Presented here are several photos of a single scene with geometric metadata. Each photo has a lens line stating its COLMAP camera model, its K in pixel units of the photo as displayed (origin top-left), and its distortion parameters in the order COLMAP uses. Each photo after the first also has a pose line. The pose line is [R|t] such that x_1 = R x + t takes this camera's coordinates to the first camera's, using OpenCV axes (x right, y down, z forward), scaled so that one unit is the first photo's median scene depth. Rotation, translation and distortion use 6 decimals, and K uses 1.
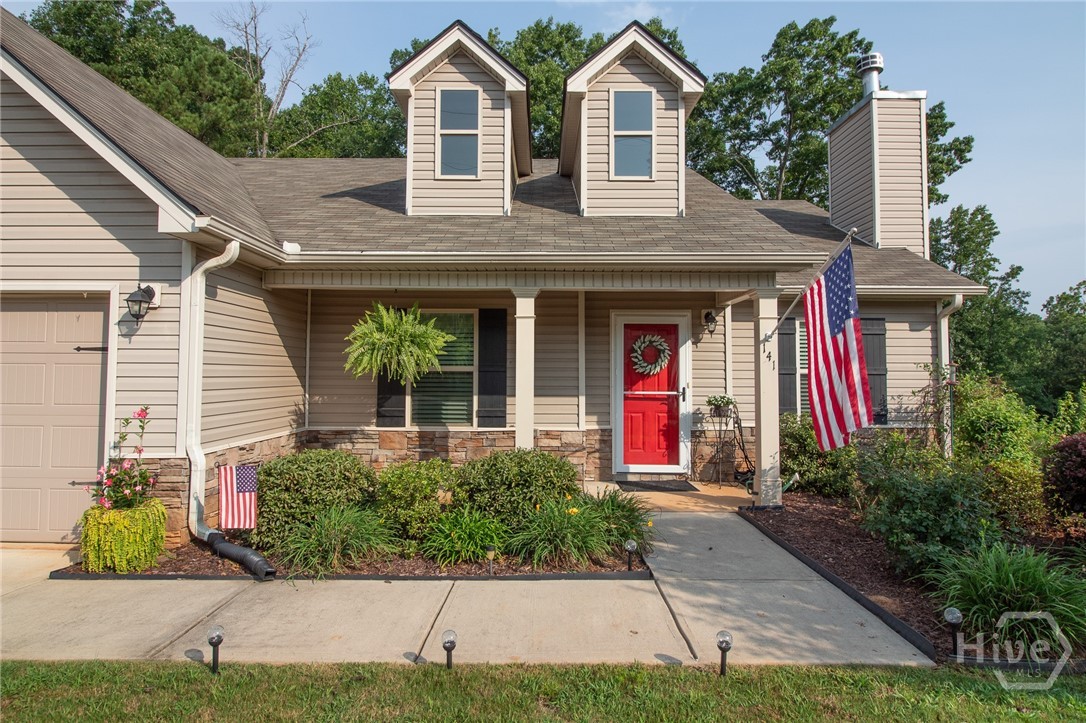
lens RADIAL K [[621.5, 0, 540.2], [0, 621.5, 349.6], [0, 0, 1]] dist [-0.001640, -0.002714]
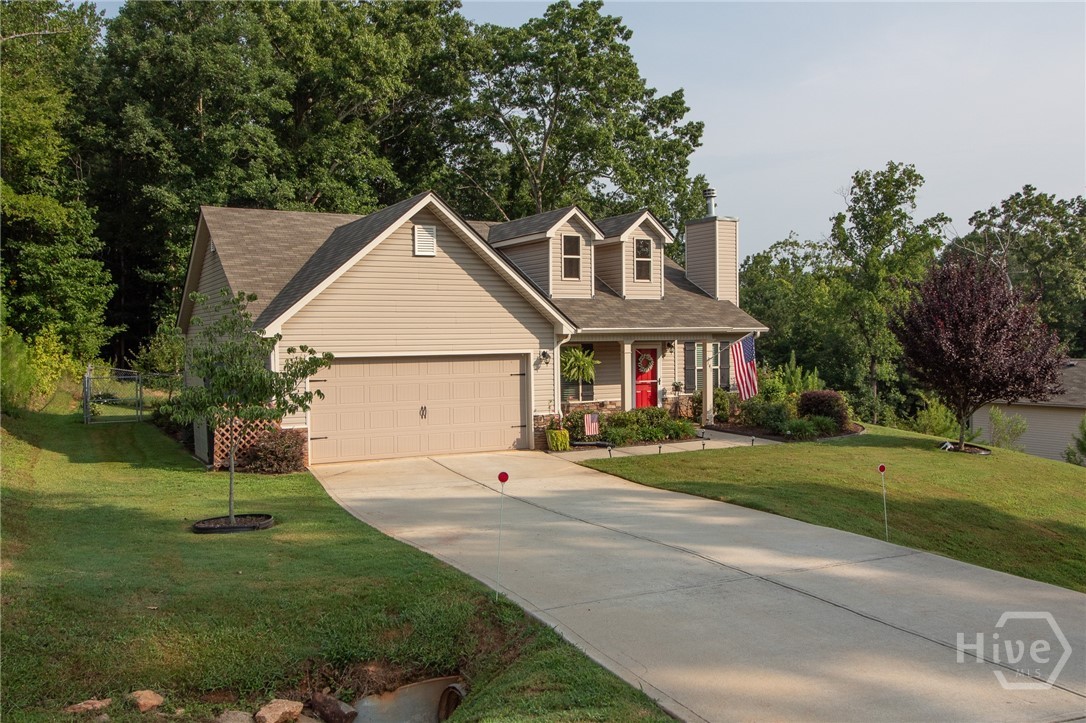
lens RADIAL K [[961.4, 0, 543.0], [0, 961.4, 361.5], [0, 0, 1]] dist [-0.006008, 0.000894]
pose [[0.879478, -0.028976, 0.475056, -1.710939], [-0.004767, 0.997559, 0.069671, -0.227255], [-0.475915, -0.063539, 0.877193, -1.725097]]
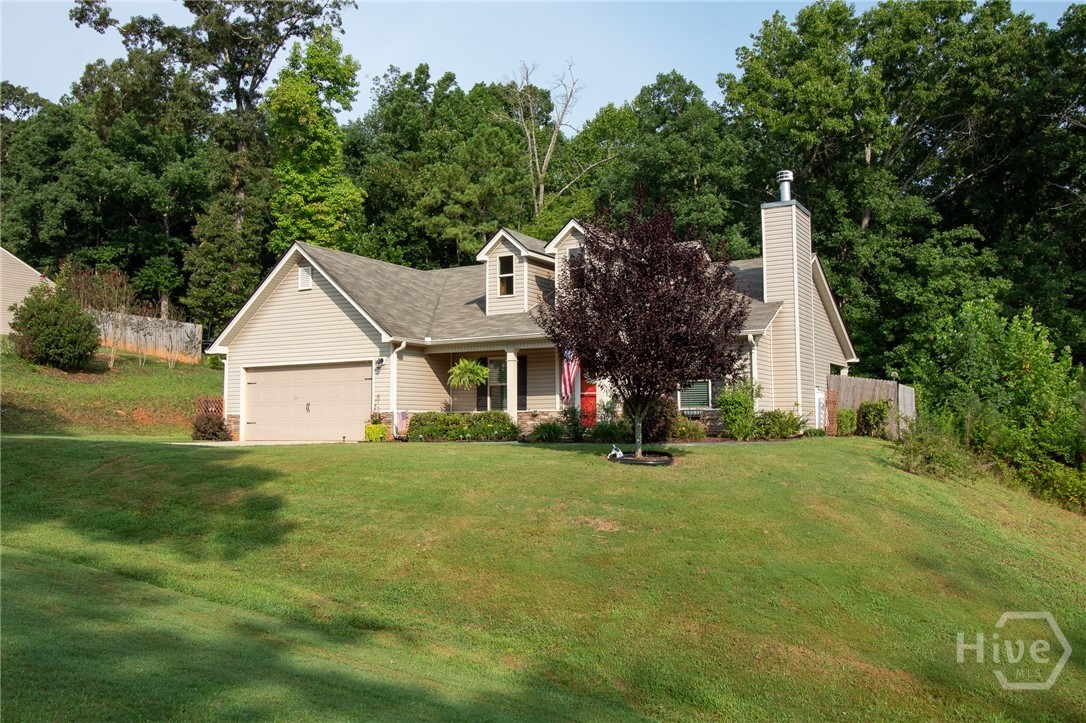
lens RADIAL K [[961.4, 0, 543.0], [0, 961.4, 361.5], [0, 0, 1]] dist [-0.006008, 0.000894]
pose [[0.863618, -0.042422, -0.502359, 1.655649], [0.029752, 0.999005, -0.033214, 0.066886], [0.503268, 0.013738, 0.864021, -1.836937]]
